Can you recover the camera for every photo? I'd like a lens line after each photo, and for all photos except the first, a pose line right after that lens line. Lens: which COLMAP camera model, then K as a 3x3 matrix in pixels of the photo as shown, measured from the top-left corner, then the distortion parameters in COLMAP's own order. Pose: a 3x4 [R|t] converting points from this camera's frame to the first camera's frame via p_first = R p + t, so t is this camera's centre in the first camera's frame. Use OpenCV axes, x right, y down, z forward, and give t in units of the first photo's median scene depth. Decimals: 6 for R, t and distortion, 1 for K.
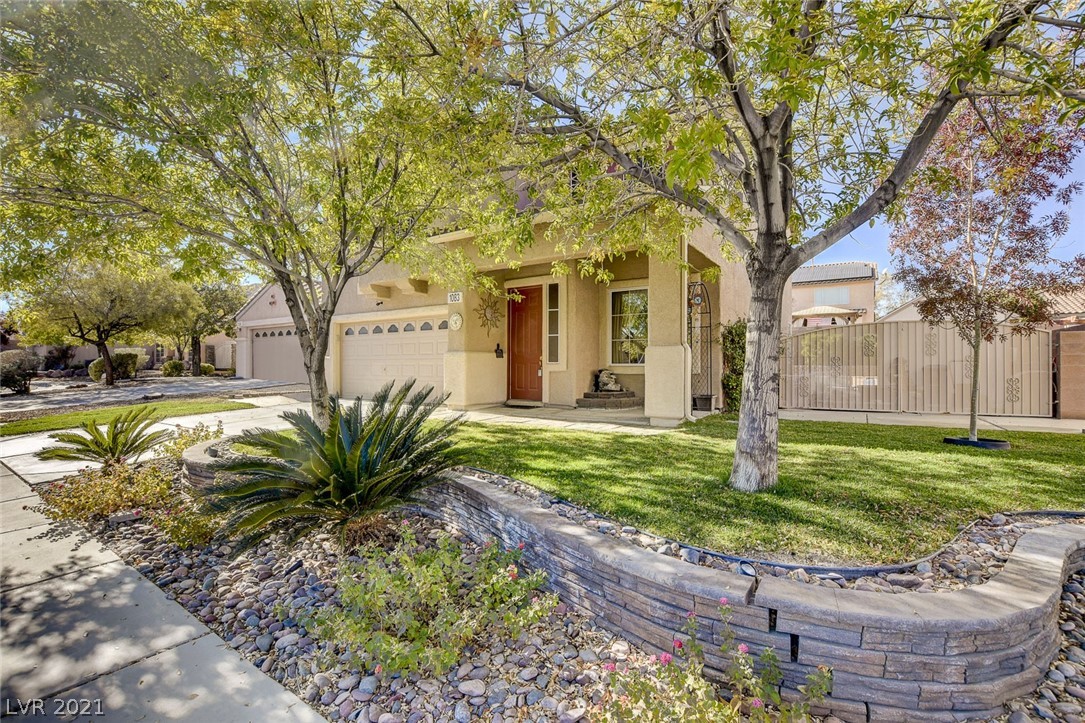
lens RADIAL K [[499.8, 0, 548.6], [0, 499.8, 363.4], [0, 0, 1]] dist [-0.028154, 0.000703]
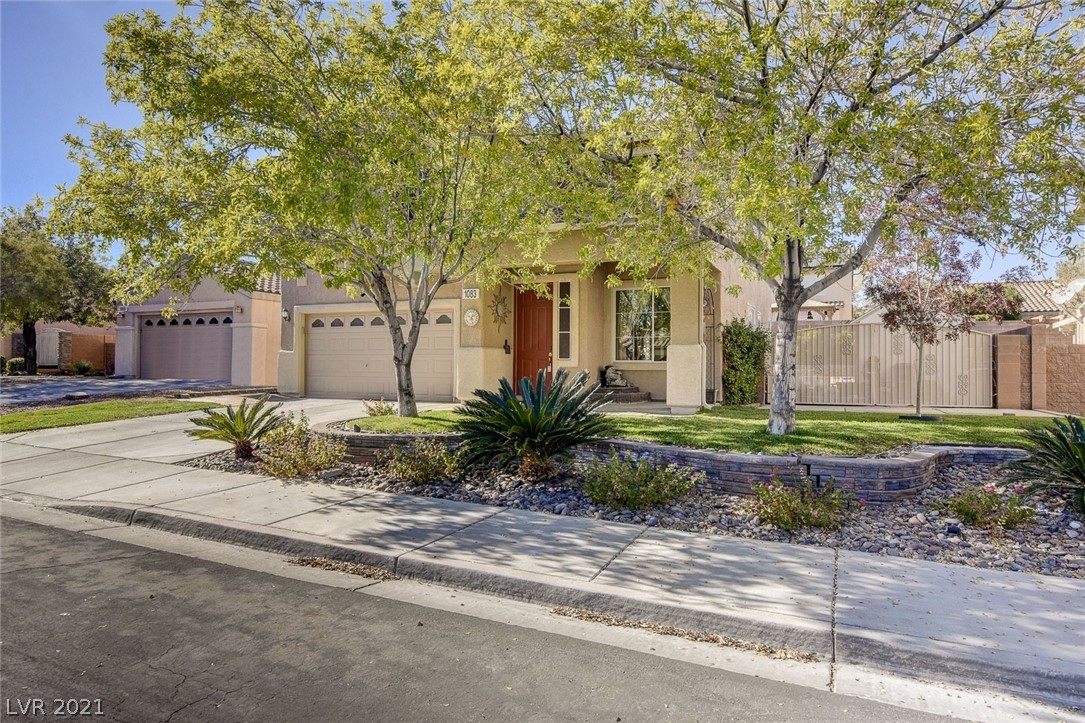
lens RADIAL K [[718.8, 0, 544.0], [0, 718.8, 355.2], [0, 0, 1]] dist [-0.003063, -0.001580]
pose [[0.984356, 0.007374, 0.176035, -0.443913], [-0.005466, 0.999921, -0.011322, 0.011718], [-0.176104, 0.010182, 0.984319, -0.682858]]
